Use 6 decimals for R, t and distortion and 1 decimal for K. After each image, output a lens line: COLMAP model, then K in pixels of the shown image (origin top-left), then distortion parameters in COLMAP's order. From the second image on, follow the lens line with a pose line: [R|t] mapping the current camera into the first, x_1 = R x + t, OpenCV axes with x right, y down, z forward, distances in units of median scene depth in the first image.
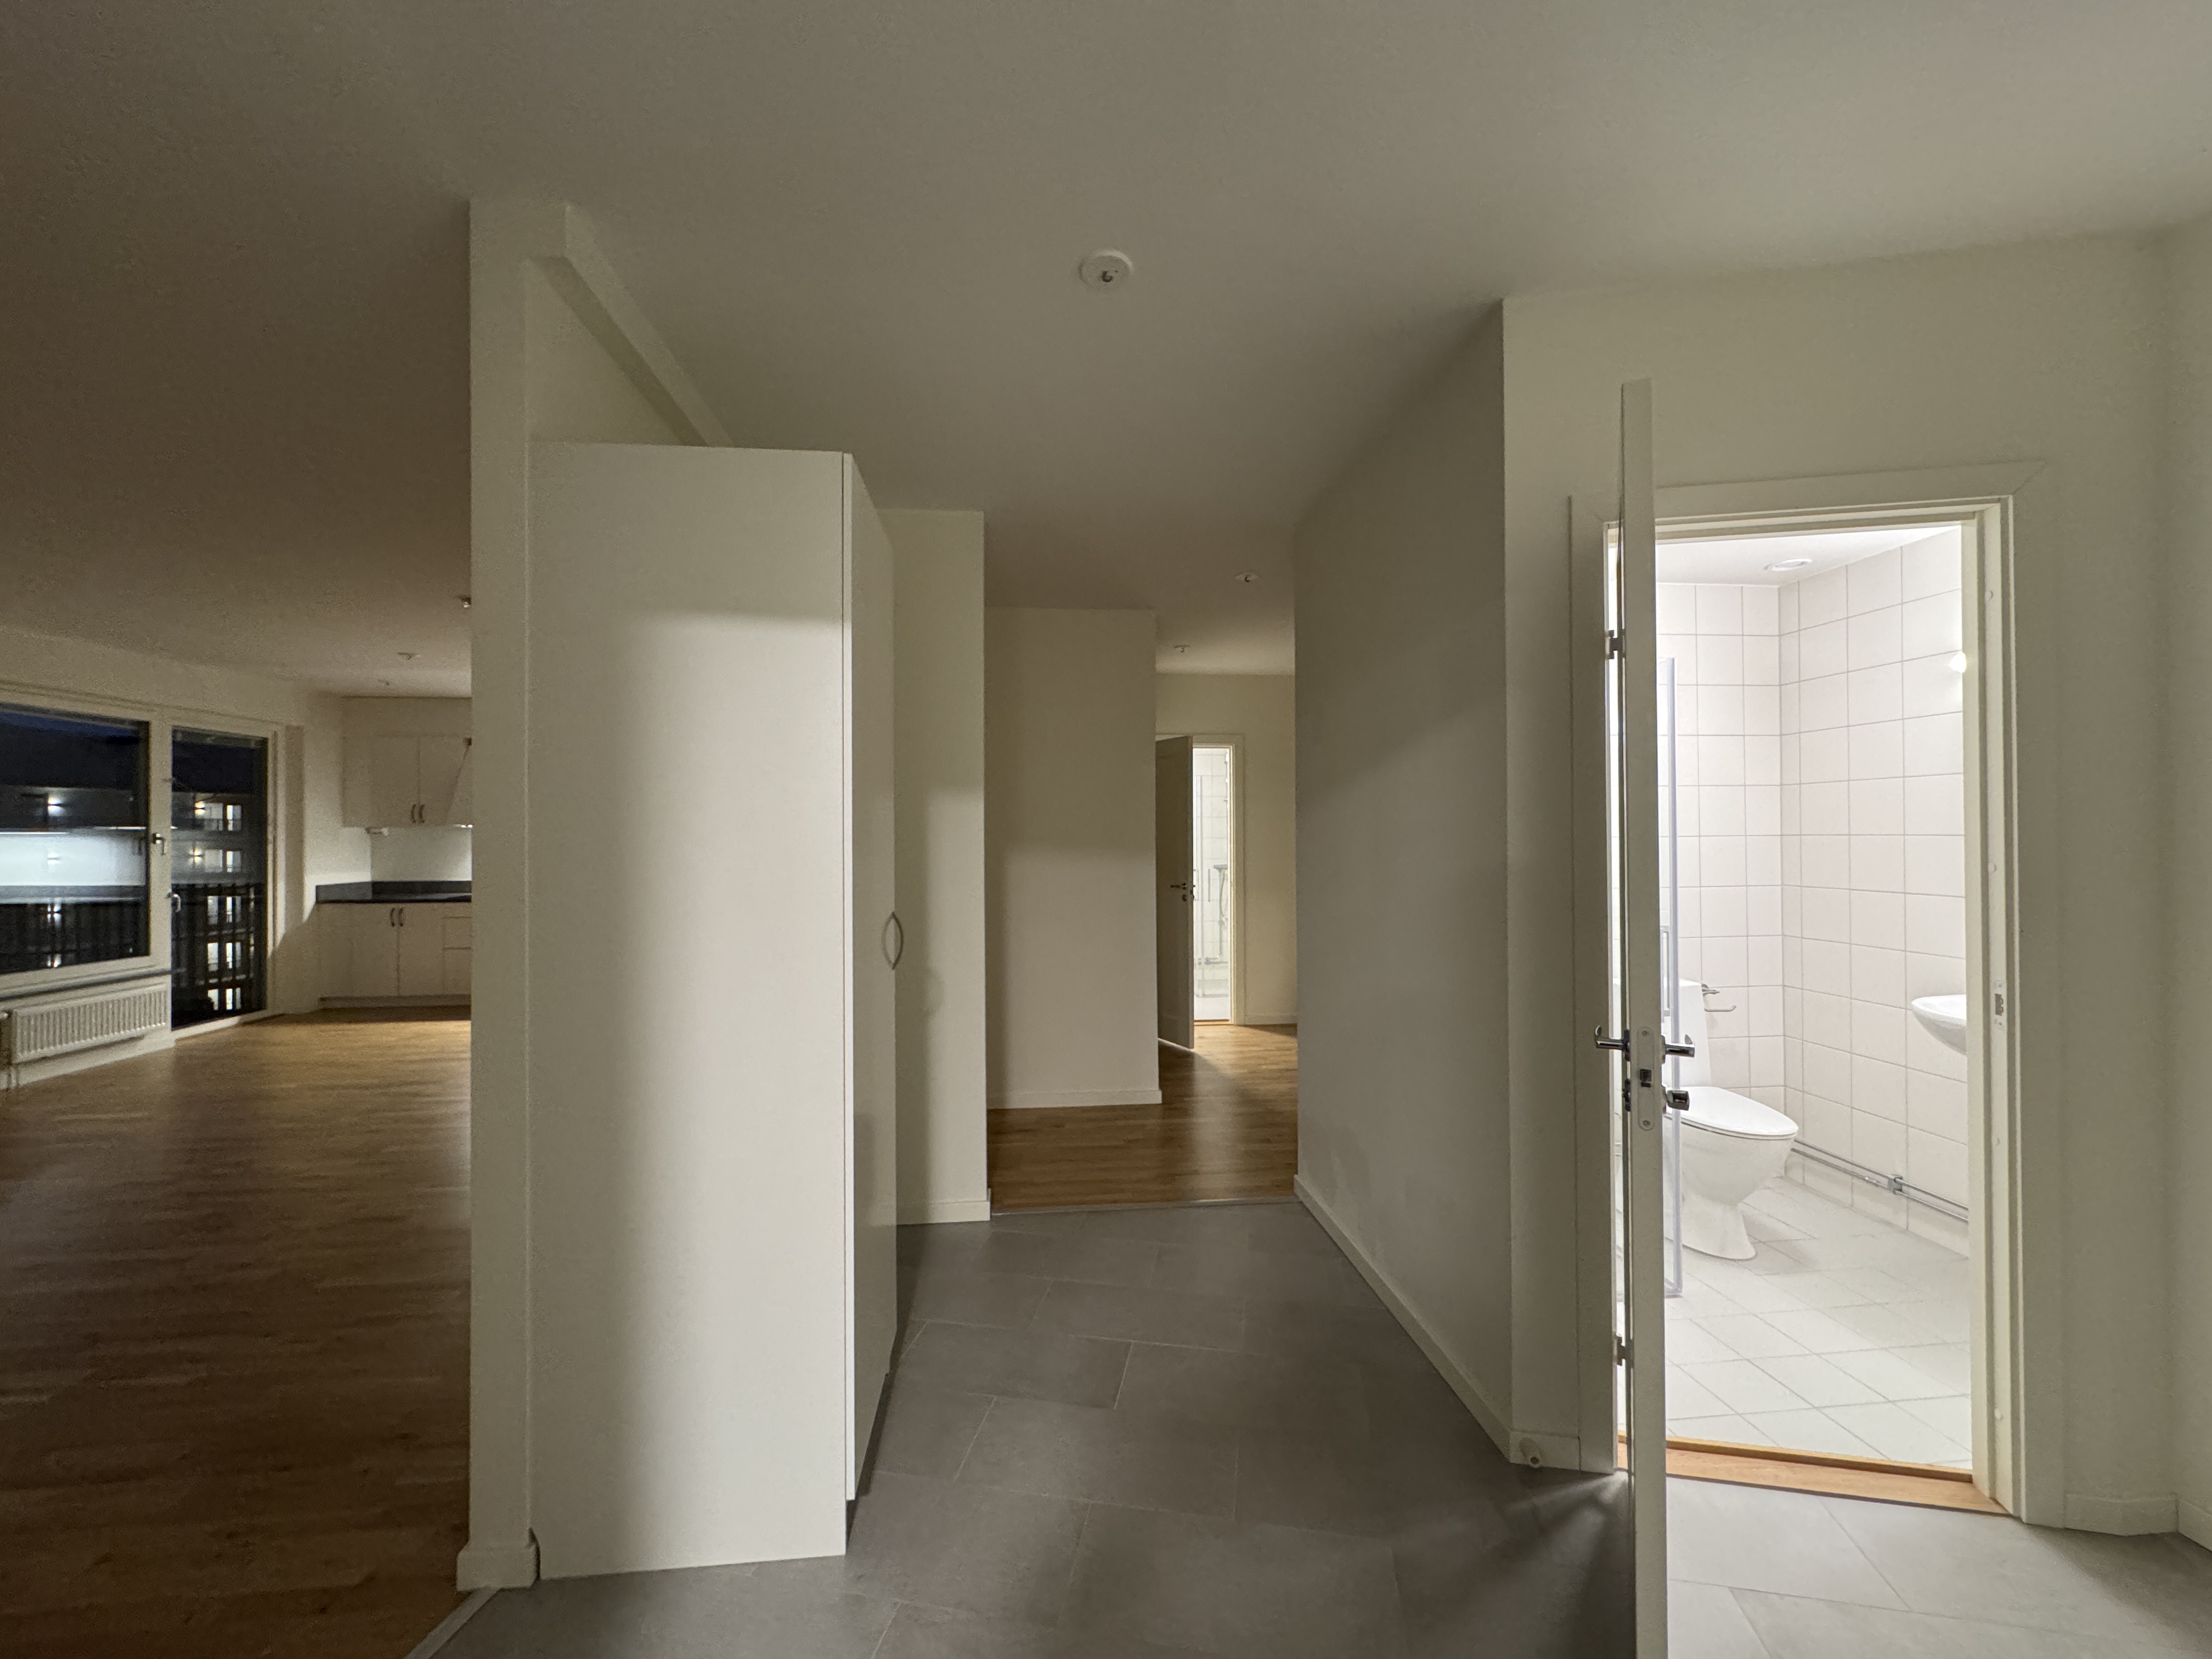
lens RADIAL K [[879.7, 0, 1101.6], [0, 879.7, 827.2], [0, 0, 1]] dist [-0.001740, 0.000506]
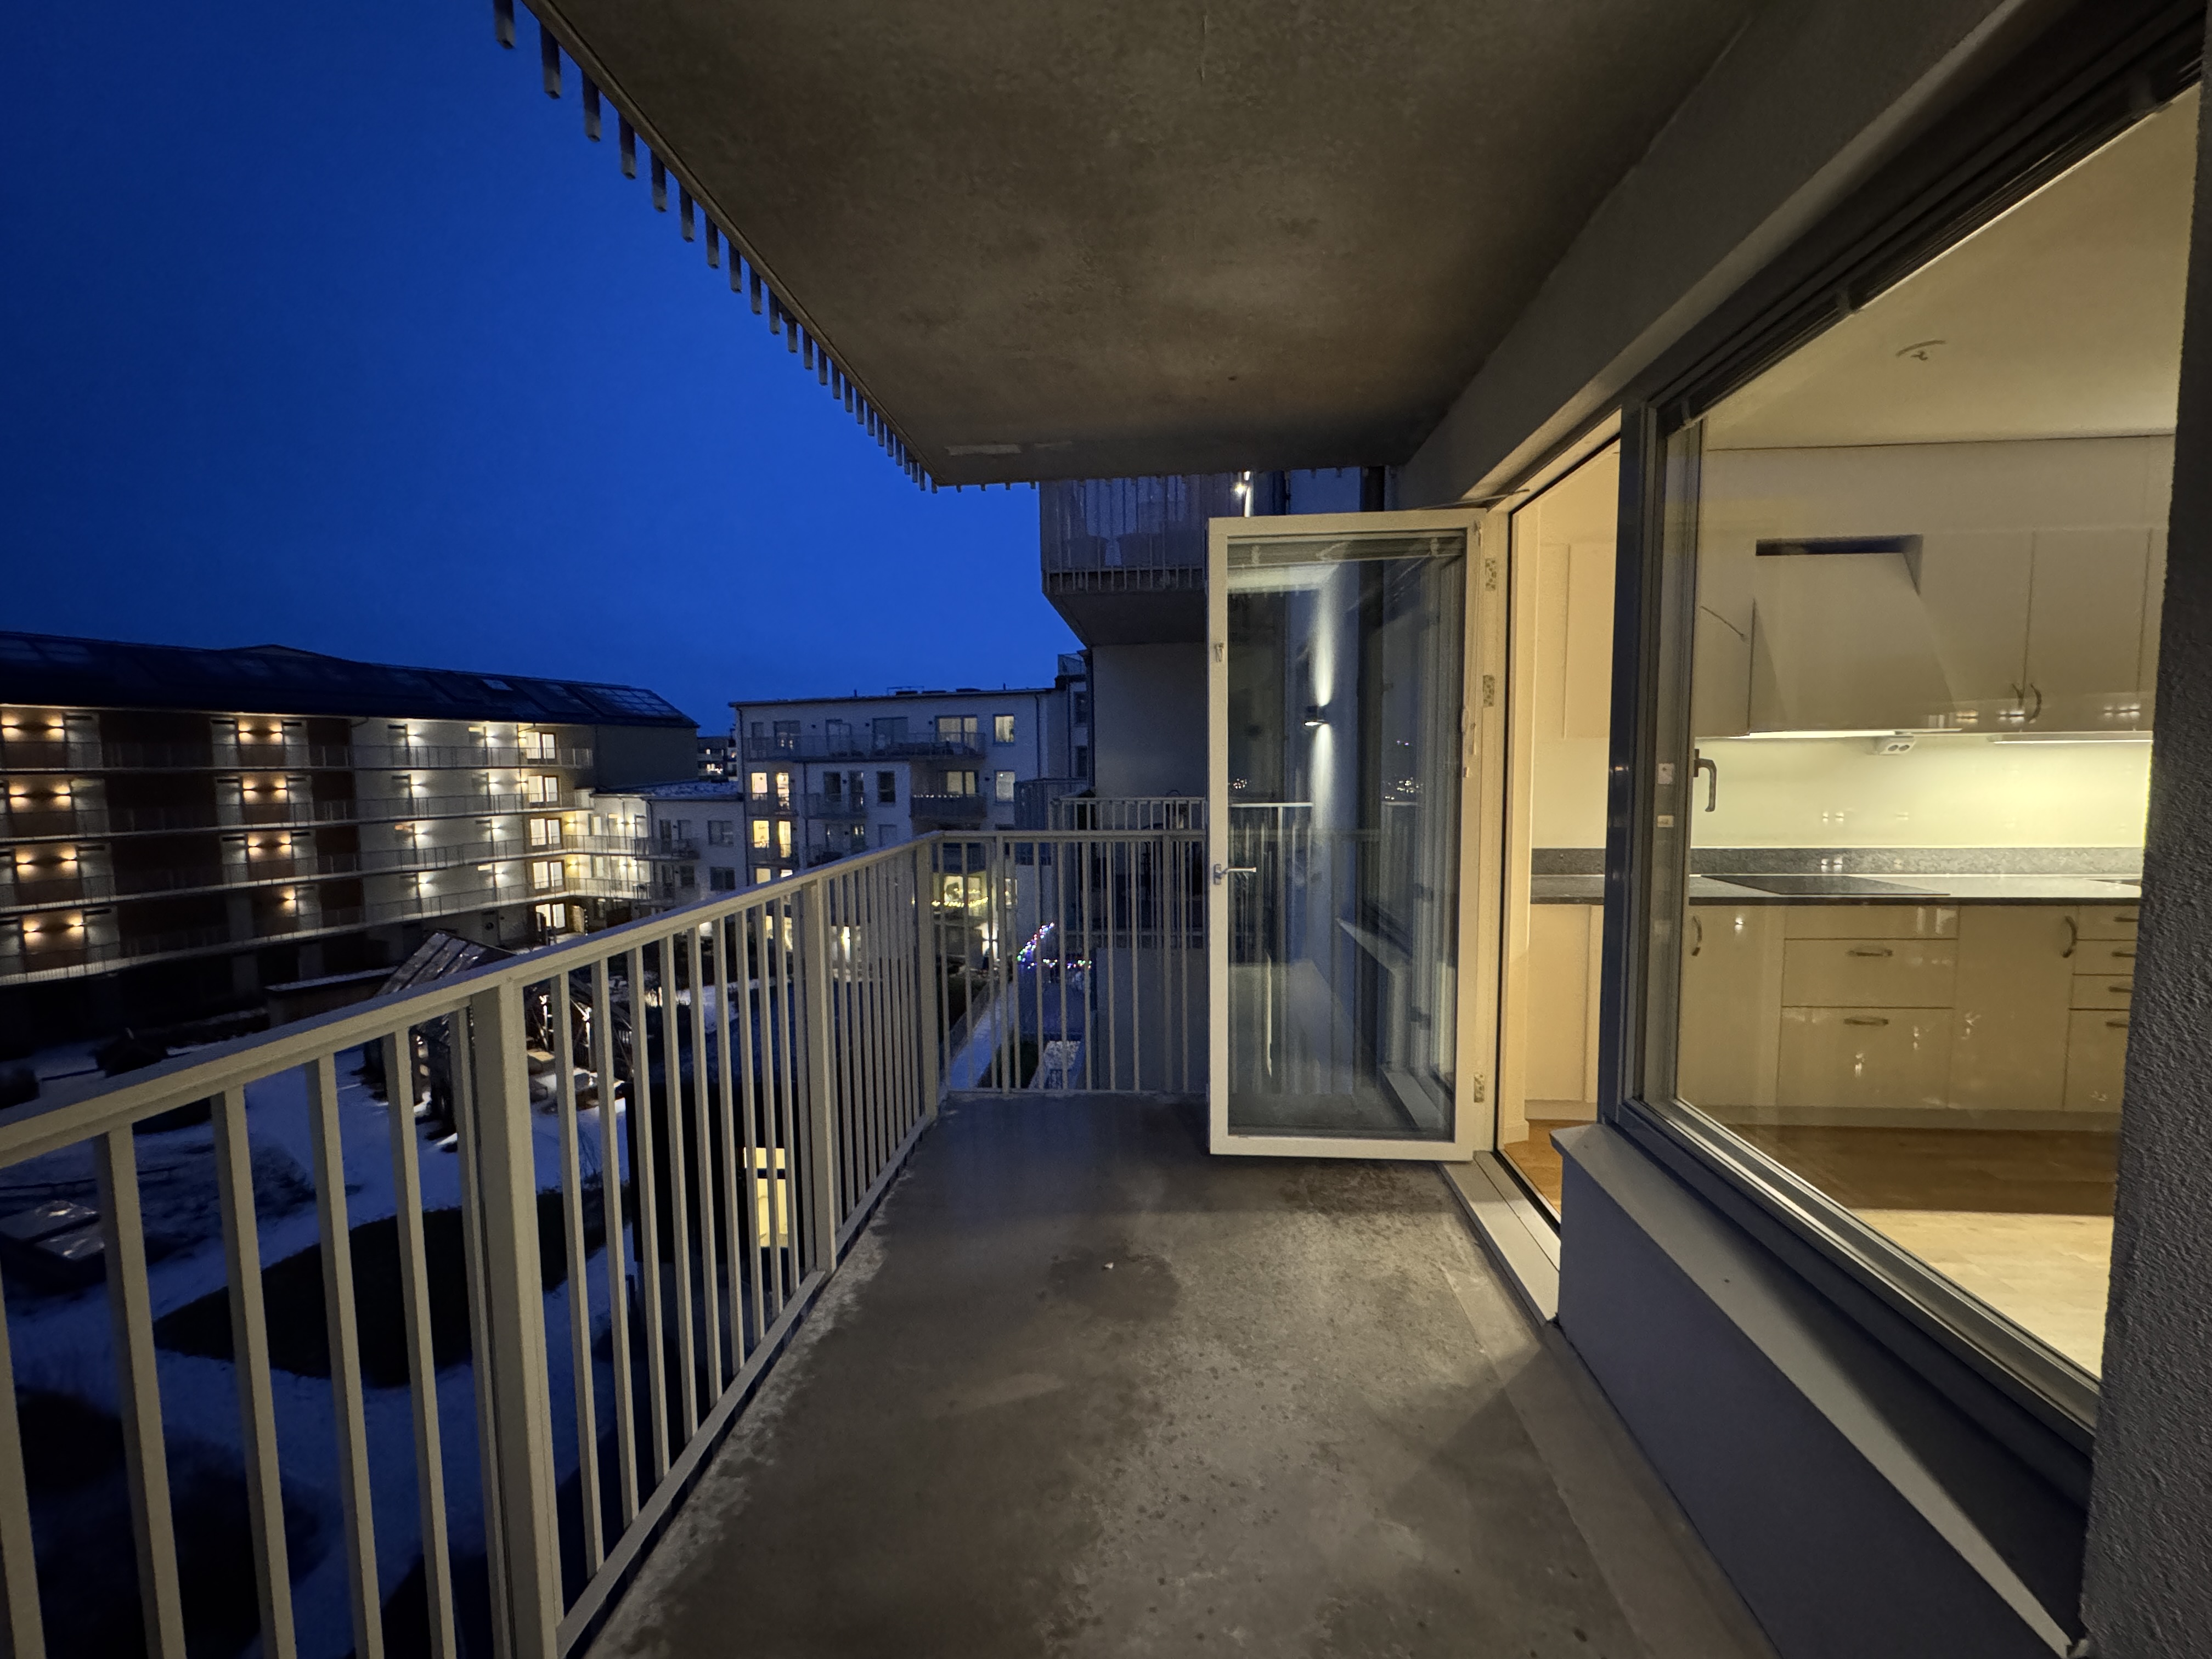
lens RADIAL K [[879.7, 0, 1107.0], [0, 879.7, 829.2], [0, 0, 1]] dist [-0.001740, 0.000506]
pose [[0.983926, 0.009380, -0.178332, -1.049565], [0.006338, 0.996156, 0.087365, 0.006114], [0.178466, -0.087091, 0.980084, 0.525275]]
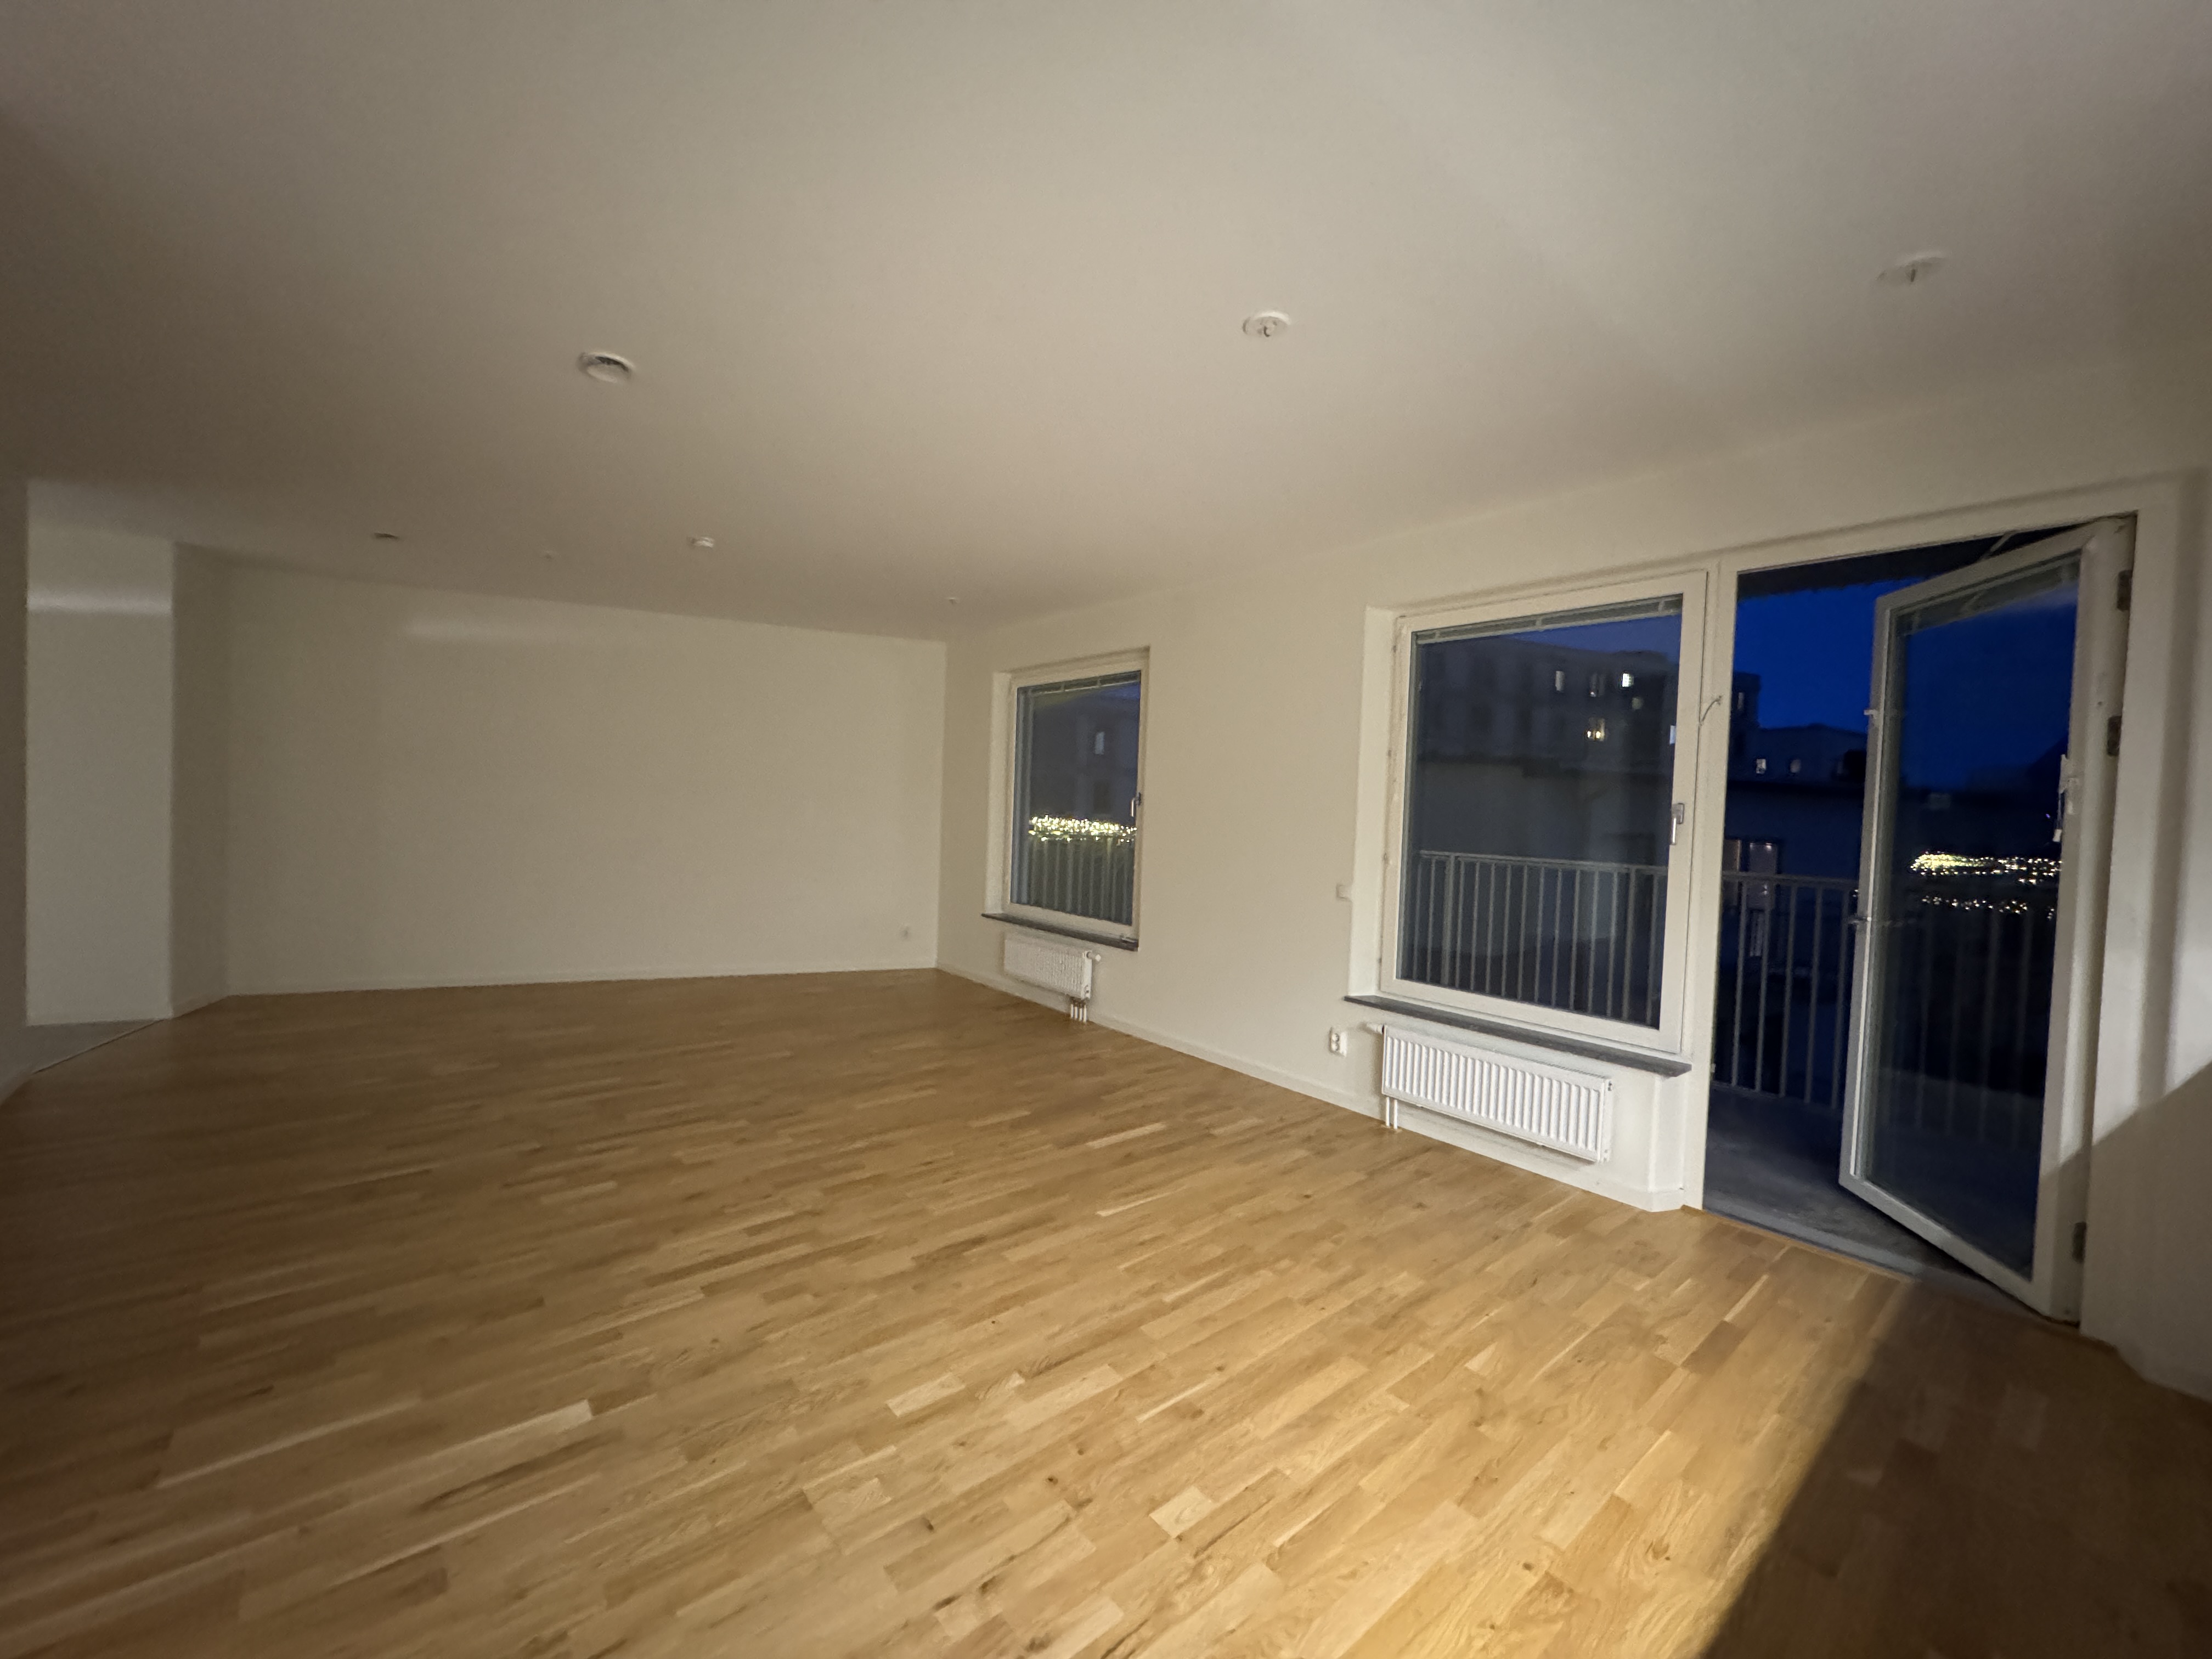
lens RADIAL K [[879.7, 0, 1101.8], [0, 879.7, 829.0], [0, 0, 1]] dist [-0.001740, 0.000506]
pose [[-0.831326, -0.007119, -0.555739, -0.419909], [-0.025324, 0.999365, 0.025080, 0.015338], [0.555207, 0.034923, -0.830979, 1.055242]]
